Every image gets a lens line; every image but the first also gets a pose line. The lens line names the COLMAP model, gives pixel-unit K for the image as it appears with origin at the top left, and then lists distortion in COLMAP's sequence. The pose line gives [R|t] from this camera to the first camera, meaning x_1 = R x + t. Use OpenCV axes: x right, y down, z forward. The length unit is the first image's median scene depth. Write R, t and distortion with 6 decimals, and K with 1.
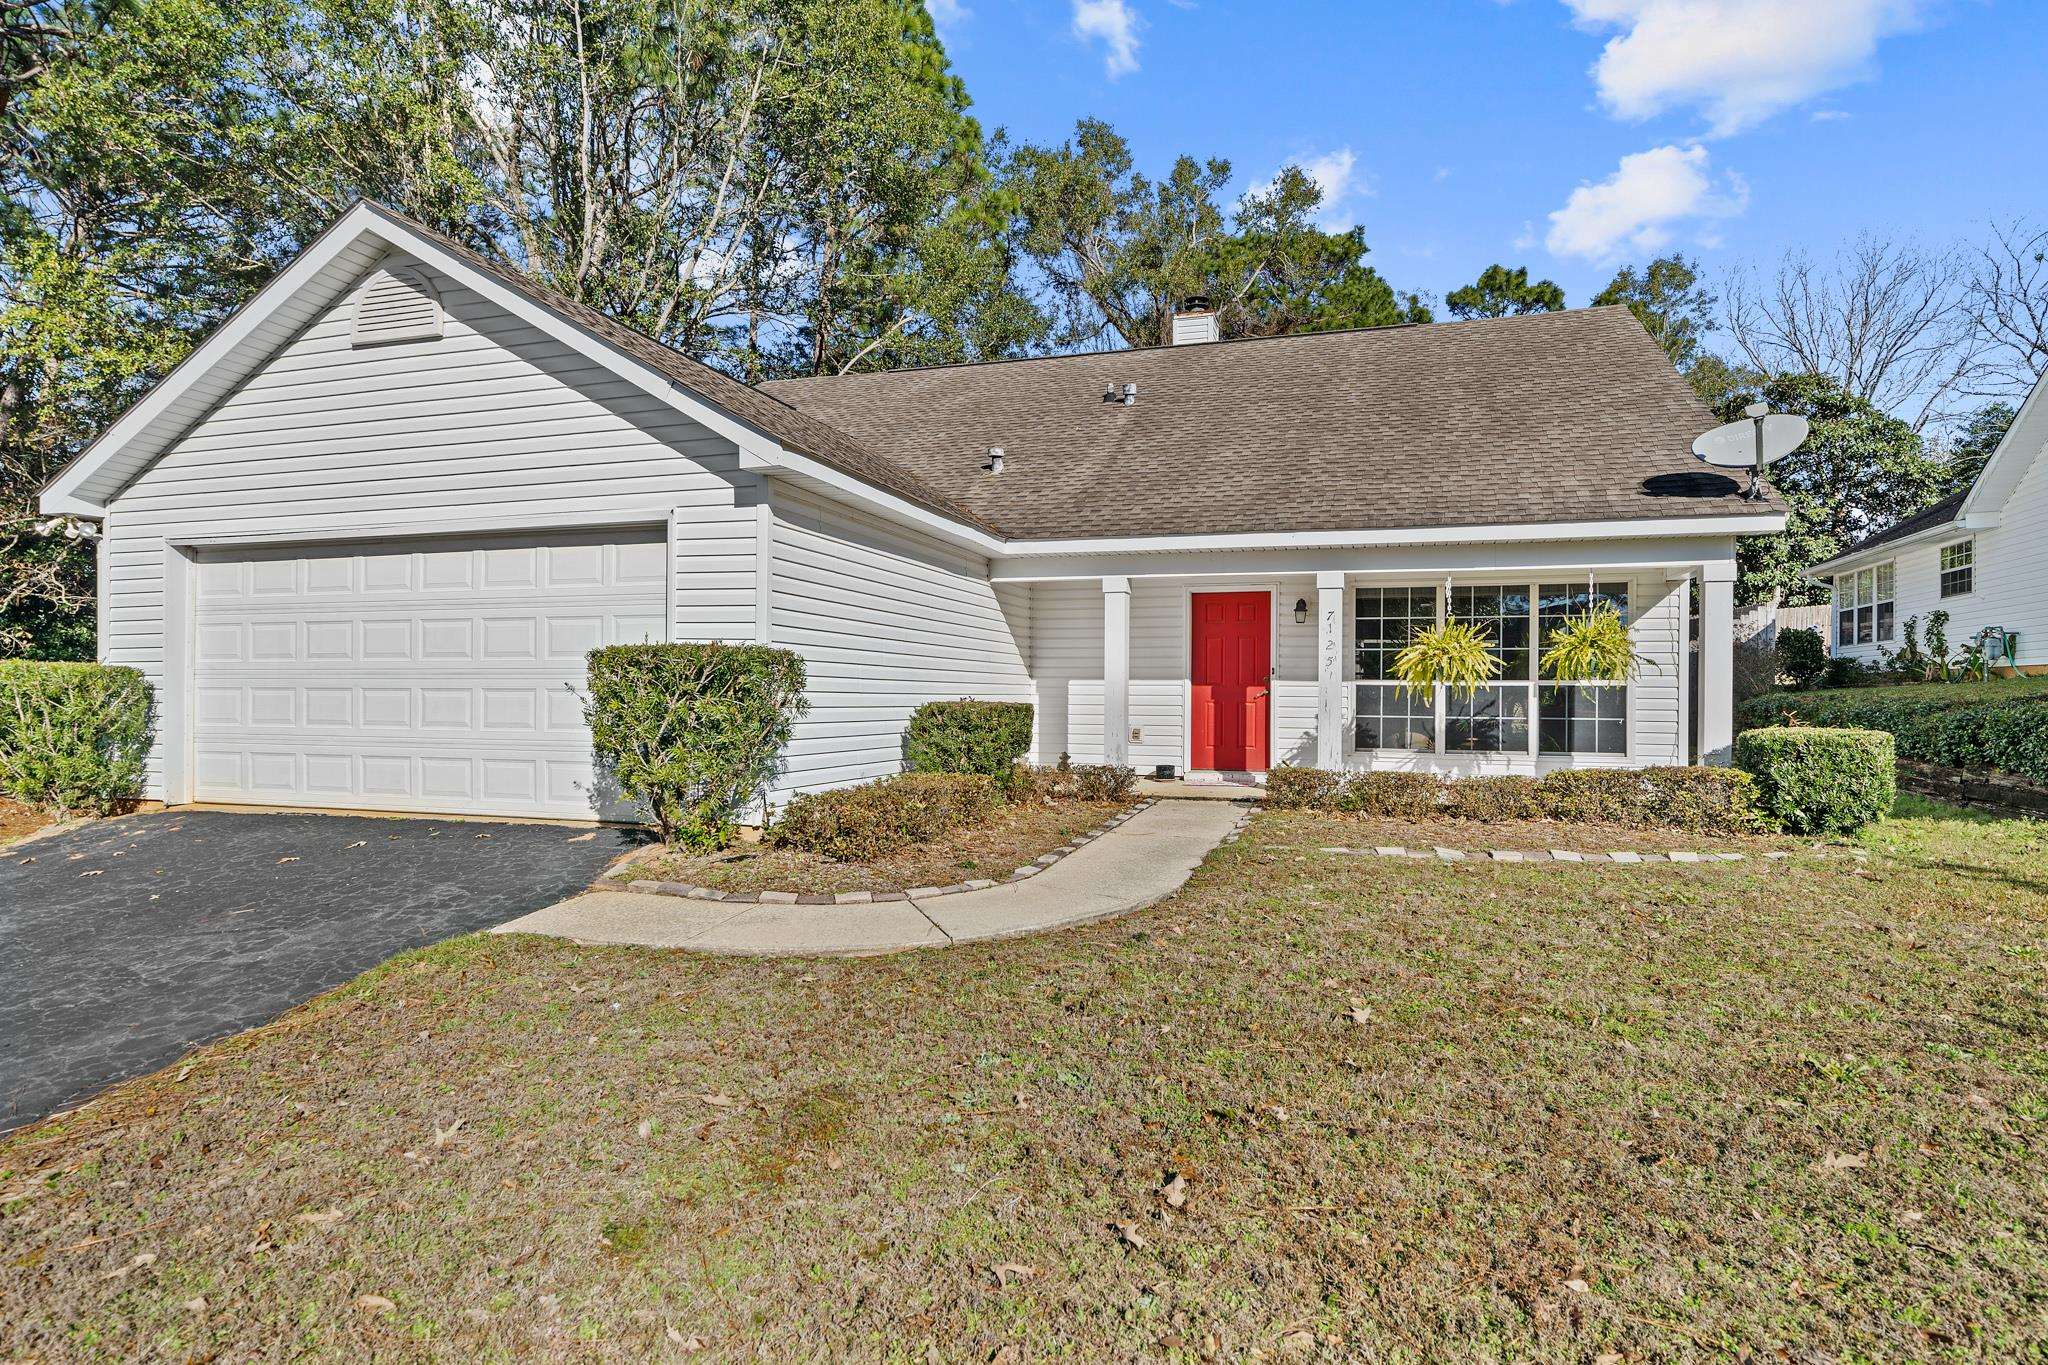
lens RADIAL K [[1047.2, 0, 1044.1], [0, 1047.2, 701.9], [0, 0, 1]] dist [0.004342, 0.001619]
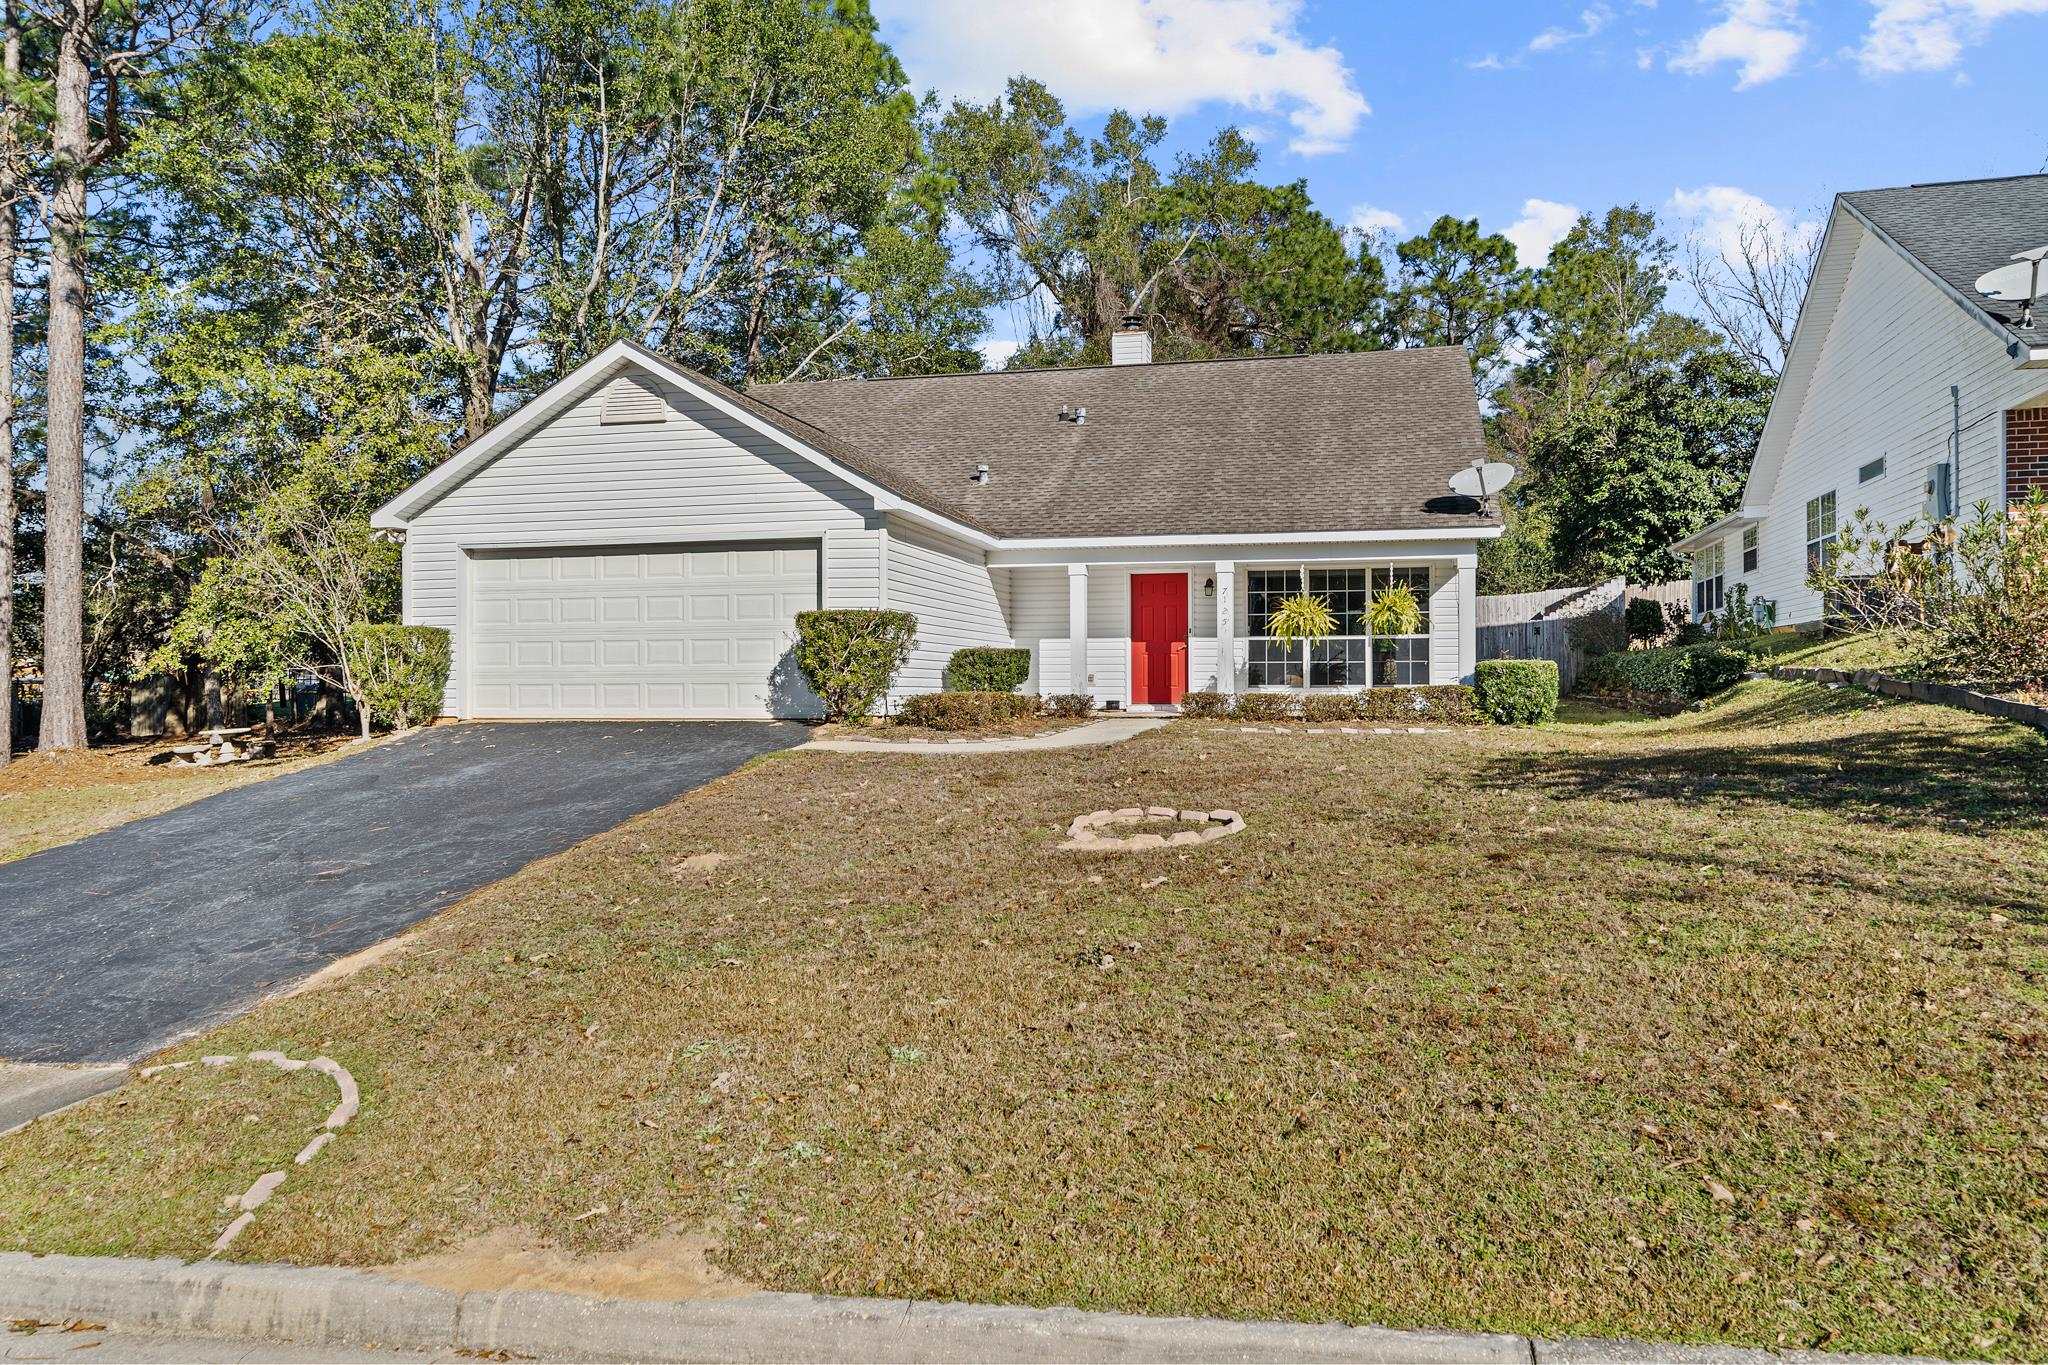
lens RADIAL K [[1410.8, 0, 1016.1], [0, 1410.8, 674.4], [0, 0, 1]] dist [0.003010, -0.001798]
pose [[0.998265, -0.007746, 0.058365, -0.118823], [0.008867, 0.999781, -0.018962, 0.061126], [-0.058206, 0.019446, 0.998115, -0.838815]]
